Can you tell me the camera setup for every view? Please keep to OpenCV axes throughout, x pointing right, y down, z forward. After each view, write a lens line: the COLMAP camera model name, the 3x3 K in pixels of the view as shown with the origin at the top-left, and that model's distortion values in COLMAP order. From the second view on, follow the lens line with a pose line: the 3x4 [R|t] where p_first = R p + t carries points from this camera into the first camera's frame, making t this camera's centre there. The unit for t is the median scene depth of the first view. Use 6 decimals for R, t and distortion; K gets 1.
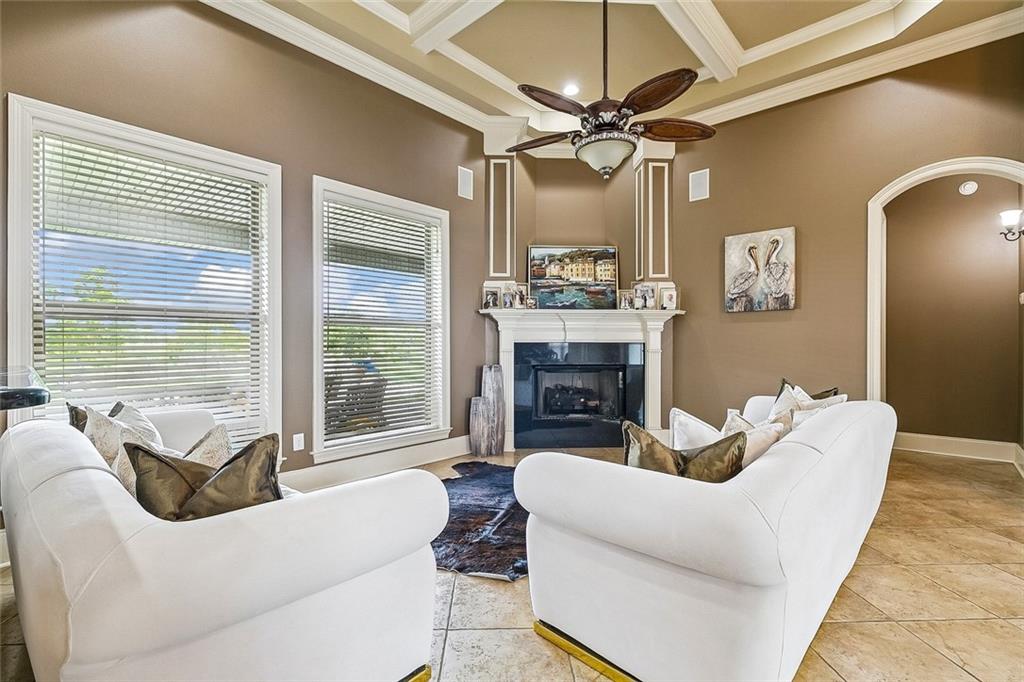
lens RADIAL K [[456.2, 0, 506.6], [0, 456.2, 344.4], [0, 0, 1]] dist [0.004889, -0.001093]
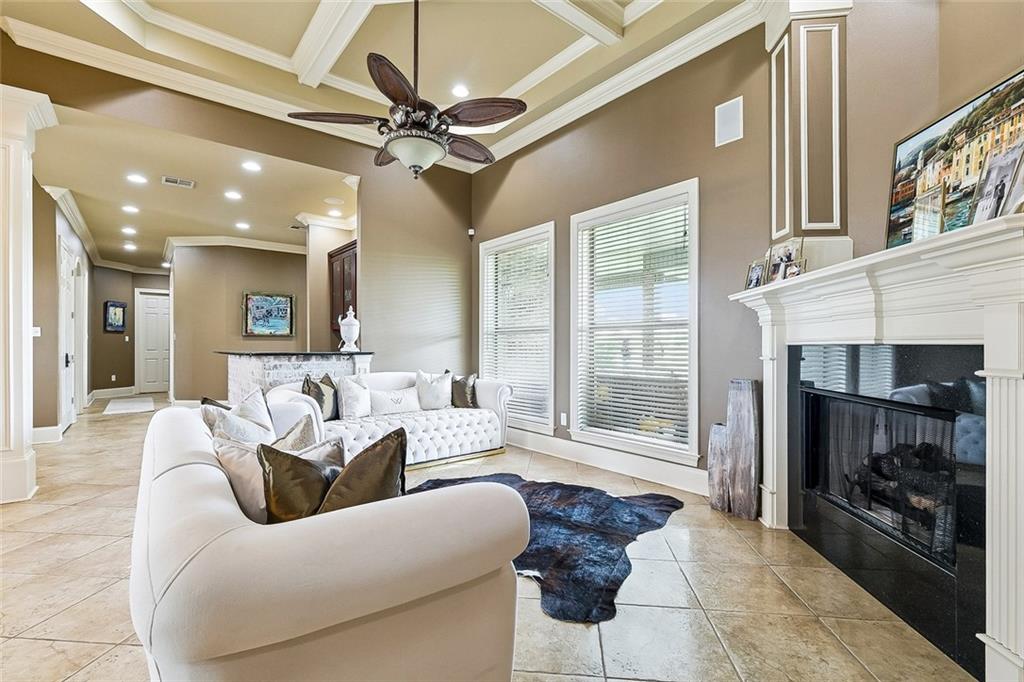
lens RADIAL K [[456.2, 0, 513.8], [0, 456.2, 343.0], [0, 0, 1]] dist [0.004889, -0.001093]
pose [[-0.134561, -0.005837, -0.990888, 0.639096], [-0.005711, 0.999971, -0.005115, -0.001823], [0.990889, 0.004971, -0.134590, 0.736304]]
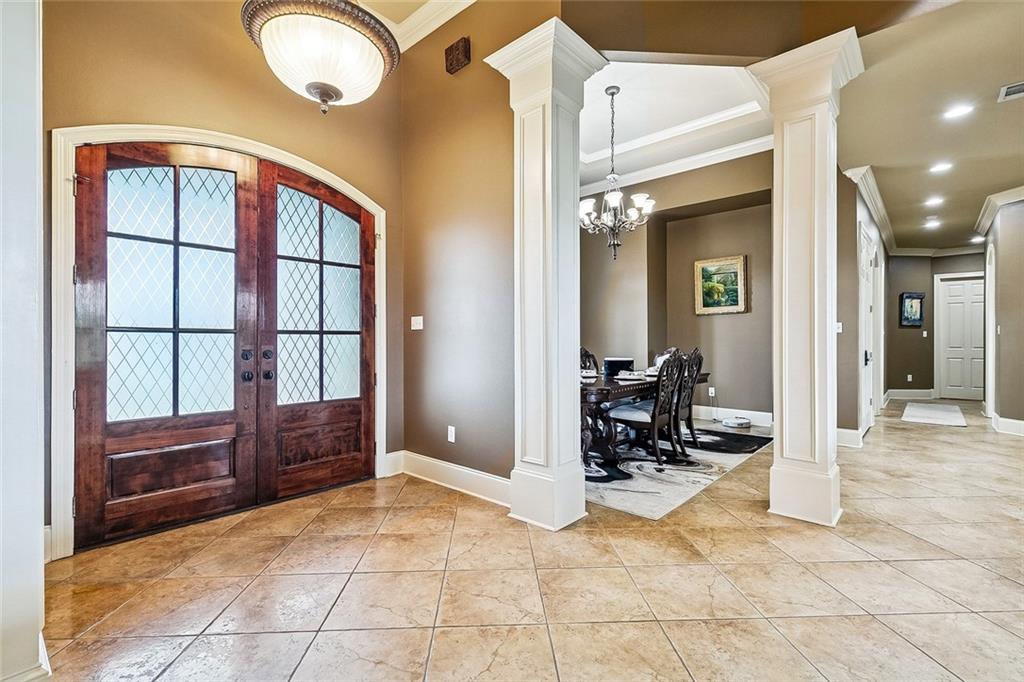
lens RADIAL K [[456.2, 0, 512.7], [0, 456.2, 342.1], [0, 0, 1]] dist [0.004889, -0.001093]
pose [[-0.999882, -0.002845, -0.015123, 0.462215], [-0.002987, 0.999951, 0.009389, -0.002035], [0.015096, 0.009433, -0.999842, 0.484090]]
